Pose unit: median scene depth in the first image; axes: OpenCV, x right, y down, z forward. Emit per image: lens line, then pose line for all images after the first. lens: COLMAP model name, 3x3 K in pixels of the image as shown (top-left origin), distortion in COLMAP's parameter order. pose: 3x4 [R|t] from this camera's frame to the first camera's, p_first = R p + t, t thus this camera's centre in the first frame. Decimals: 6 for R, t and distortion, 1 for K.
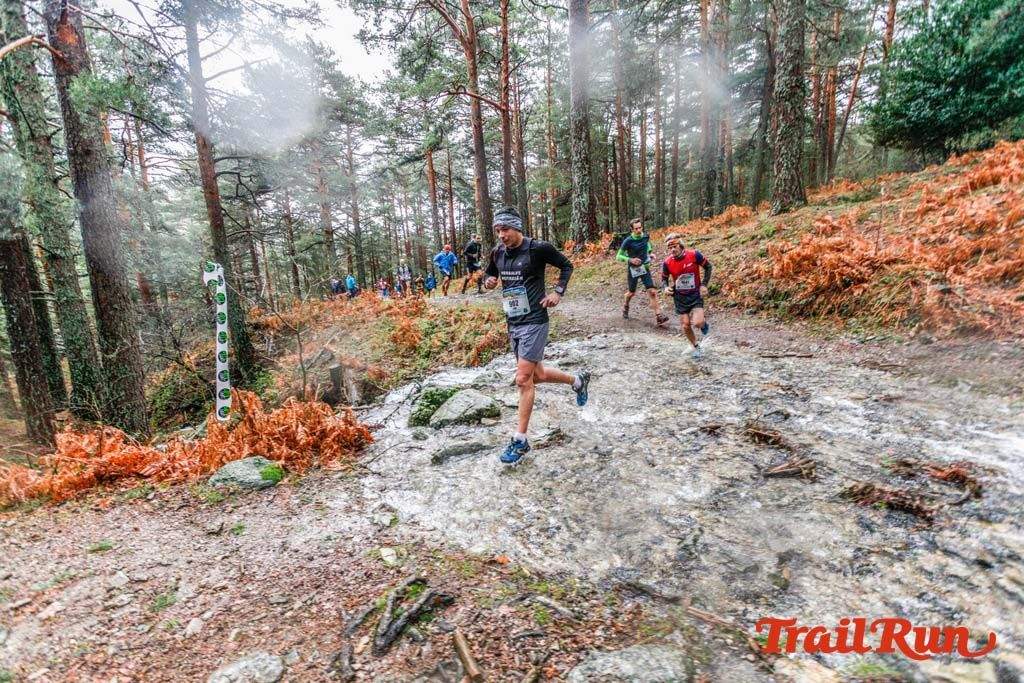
lens RADIAL K [[497.3, 0, 501.8], [0, 497.3, 338.1], [0, 0, 1]] dist [-0.044529, 0.031240]
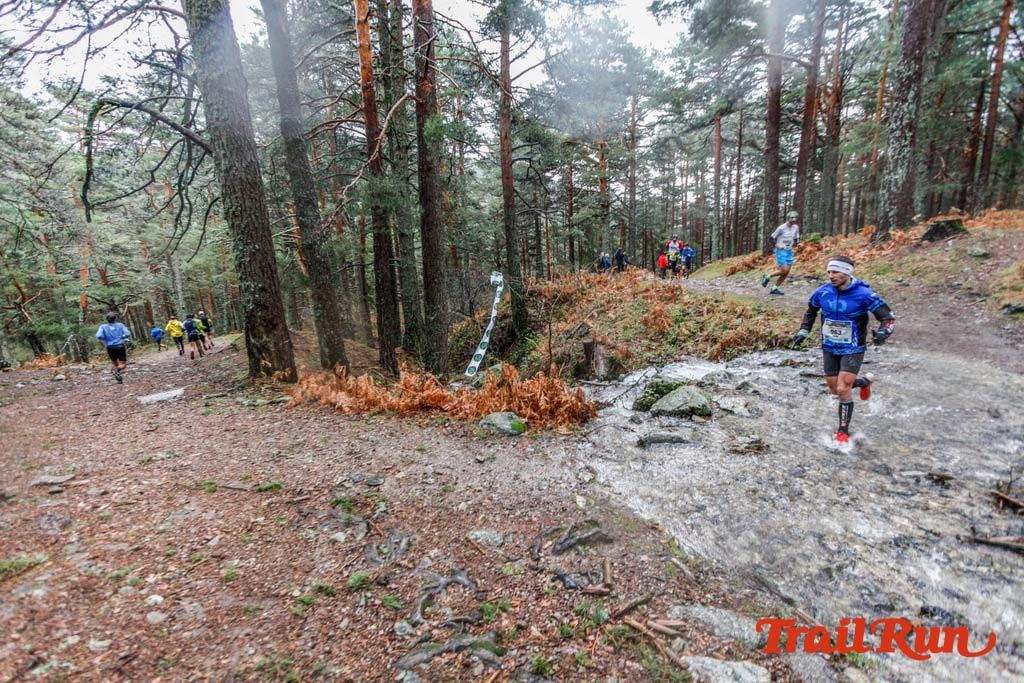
lens RADIAL K [[497.5, 0, 494.6], [0, 497.5, 342.6], [0, 0, 1]] dist [-0.048834, 0.033966]
pose [[0.853359, 0.128748, -0.505176, 0.069850], [-0.091498, 0.990972, 0.097996, -0.041178], [0.513232, -0.037403, 0.857435, -0.105678]]
